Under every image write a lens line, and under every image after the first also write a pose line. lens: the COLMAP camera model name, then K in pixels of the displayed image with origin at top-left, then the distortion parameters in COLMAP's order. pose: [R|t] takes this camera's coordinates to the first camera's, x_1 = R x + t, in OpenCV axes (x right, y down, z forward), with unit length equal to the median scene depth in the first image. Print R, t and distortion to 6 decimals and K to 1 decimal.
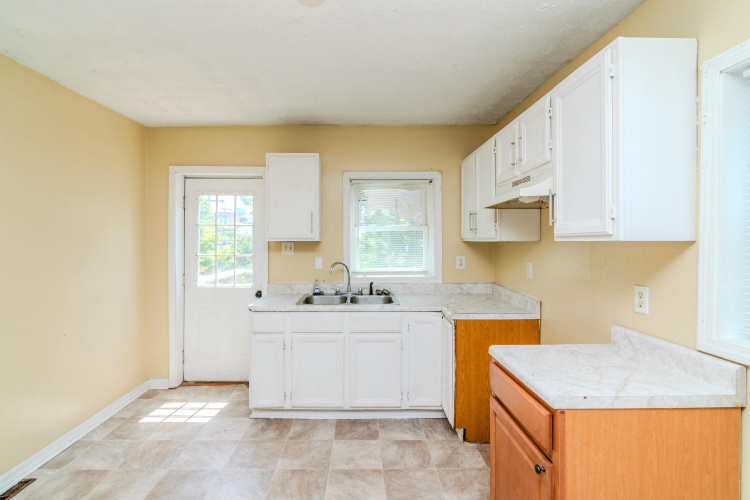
lens RADIAL K [[332.0, 0, 364.9], [0, 332.0, 241.0], [0, 0, 1]] dist [-0.001664, 0.000164]
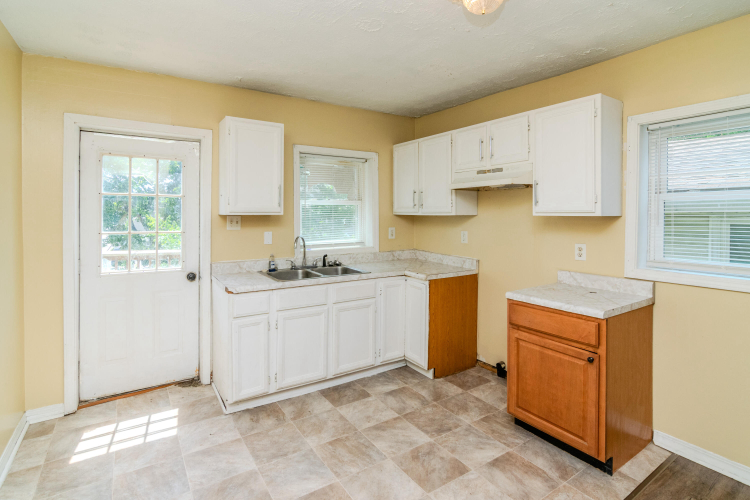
lens RADIAL K [[329.1, 0, 362.5], [0, 329.1, 215.0], [0, 0, 1]] dist [0.000503, -0.000205]
pose [[0.877057, -0.001573, 0.480383, -0.430958], [-0.000708, 0.999989, 0.004566, -0.004530], [-0.480385, -0.004345, 0.877047, 0.053062]]
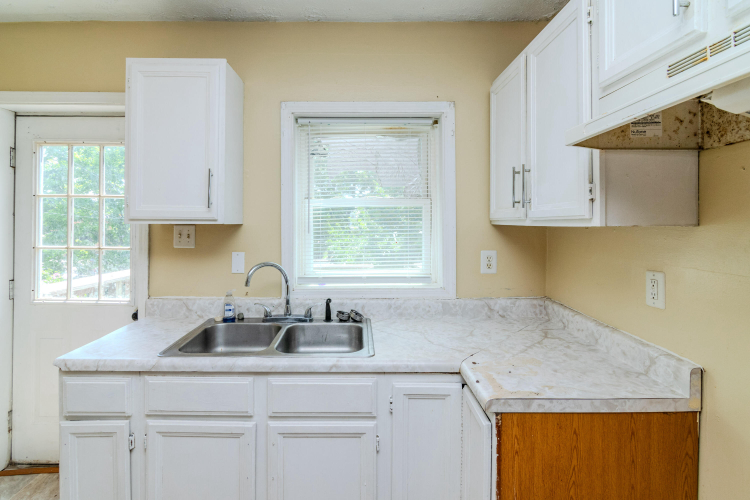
lens RADIAL K [[375.8, 0, 353.1], [0, 375.8, 221.5], [0, 0, 1]] dist [-0.002578, -0.000862]
pose [[0.999960, 0.001991, -0.008668, 0.076105], [-0.002016, 0.999994, -0.002904, -0.002802], [0.008662, 0.002921, 0.999958, 0.434127]]
